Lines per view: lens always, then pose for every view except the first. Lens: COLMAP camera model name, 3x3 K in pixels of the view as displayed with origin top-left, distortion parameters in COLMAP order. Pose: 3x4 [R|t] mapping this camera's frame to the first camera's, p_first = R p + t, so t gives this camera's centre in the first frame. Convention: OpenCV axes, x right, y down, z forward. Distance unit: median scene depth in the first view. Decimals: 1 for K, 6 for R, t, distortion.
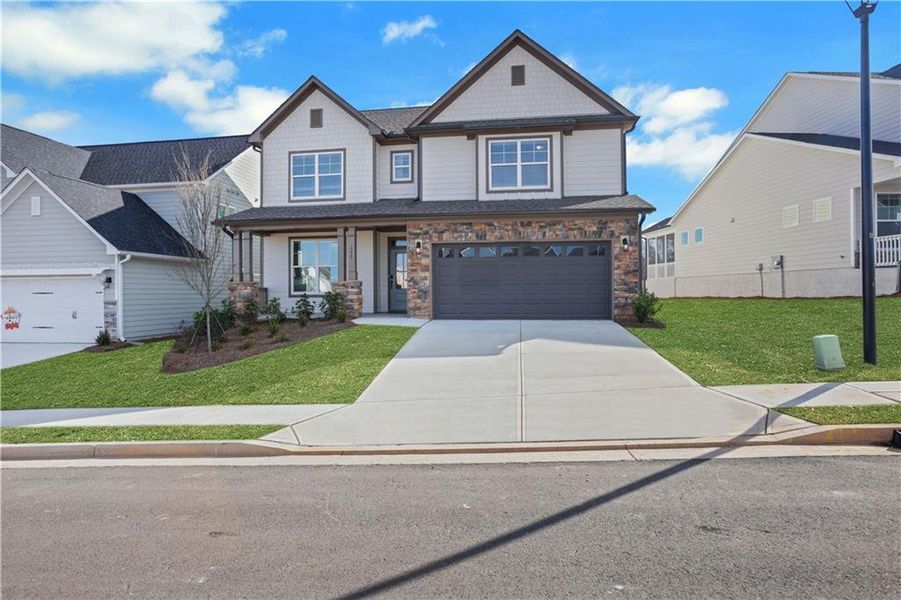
lens RADIAL K [[512.0, 0, 450.5], [0, 512.0, 300.0], [0, 0, 1]] dist [-0.012498, -0.000487]
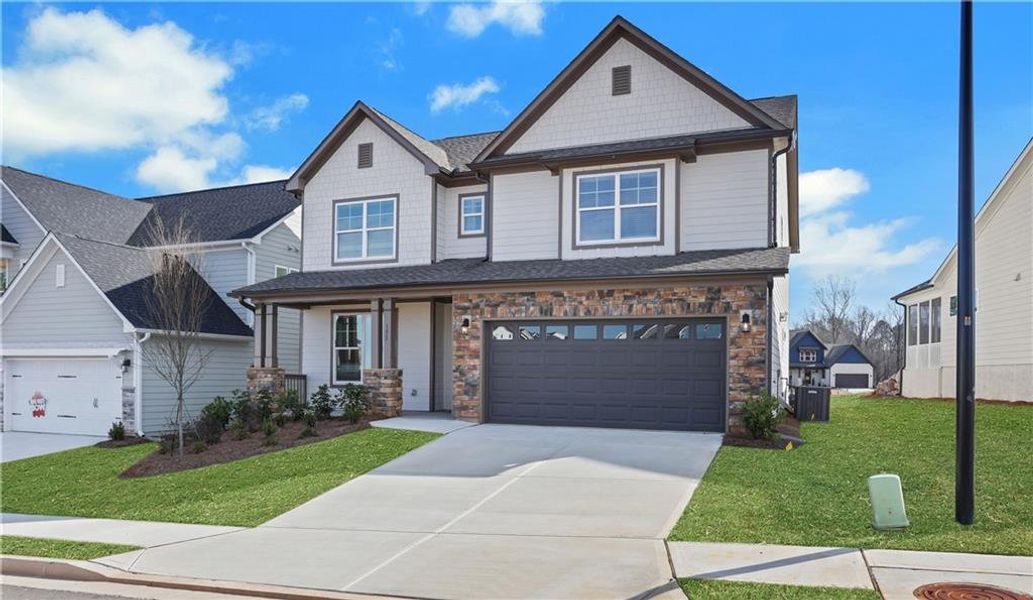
lens RADIAL K [[727.2, 0, 511.7], [0, 727.2, 386.7], [0, 0, 1]] dist [0.031326, -0.099599]
pose [[0.970779, 0.021641, -0.238996, 0.237621], [-0.021686, 0.999762, 0.002440, -0.016931], [0.238992, 0.002815, 0.971017, -0.011772]]
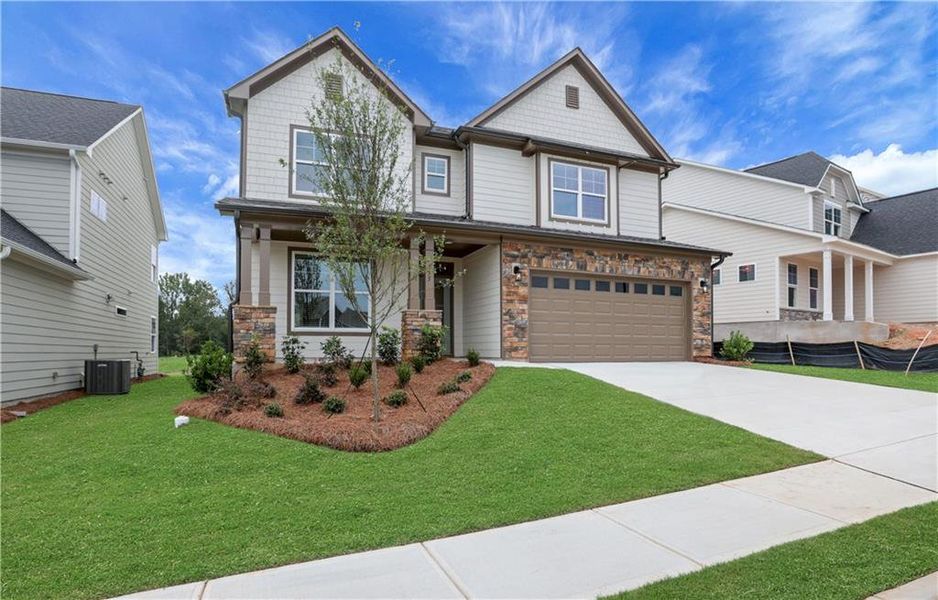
lens RADIAL K [[506.0, 0, 458.6], [0, 506.0, 354.7], [0, 0, 1]] dist [-0.030621, 0.001369]
pose [[0.868969, 0.004204, 0.494849, -0.493182], [0.001785, 0.999931, -0.011631, 0.031863], [-0.494864, 0.010990, 0.868901, 0.329919]]
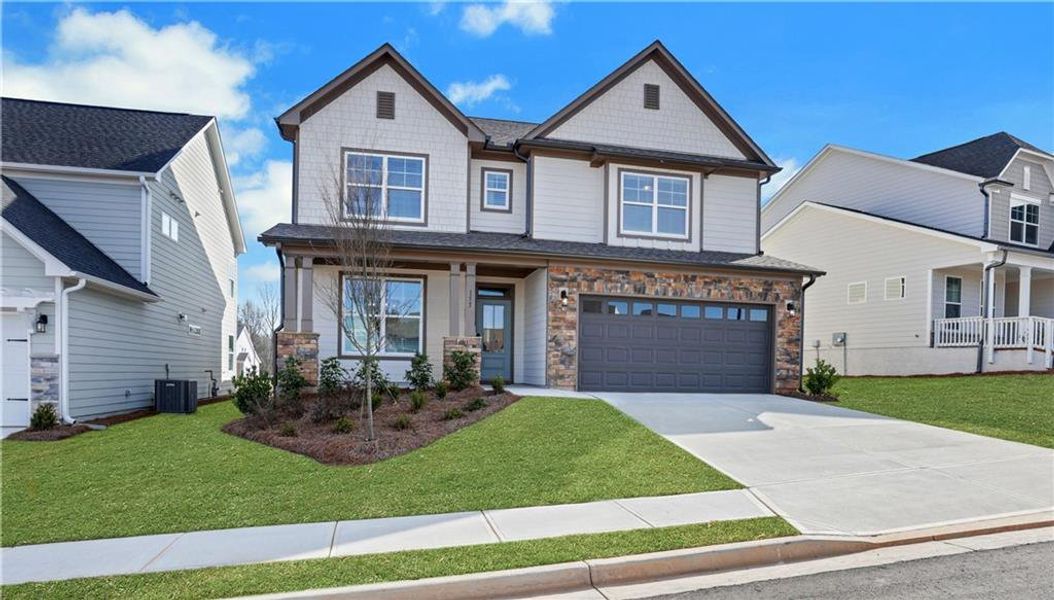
lens RADIAL K [[629.2, 0, 525.3], [0, 629.2, 399.9], [0, 0, 1]] dist [-0.020144, -0.001232]
pose [[0.930416, 0.007823, 0.366422, -0.427750], [-0.019214, 0.999438, 0.027451, 0.024303], [-0.366002, -0.032581, 0.930044, 0.123896]]
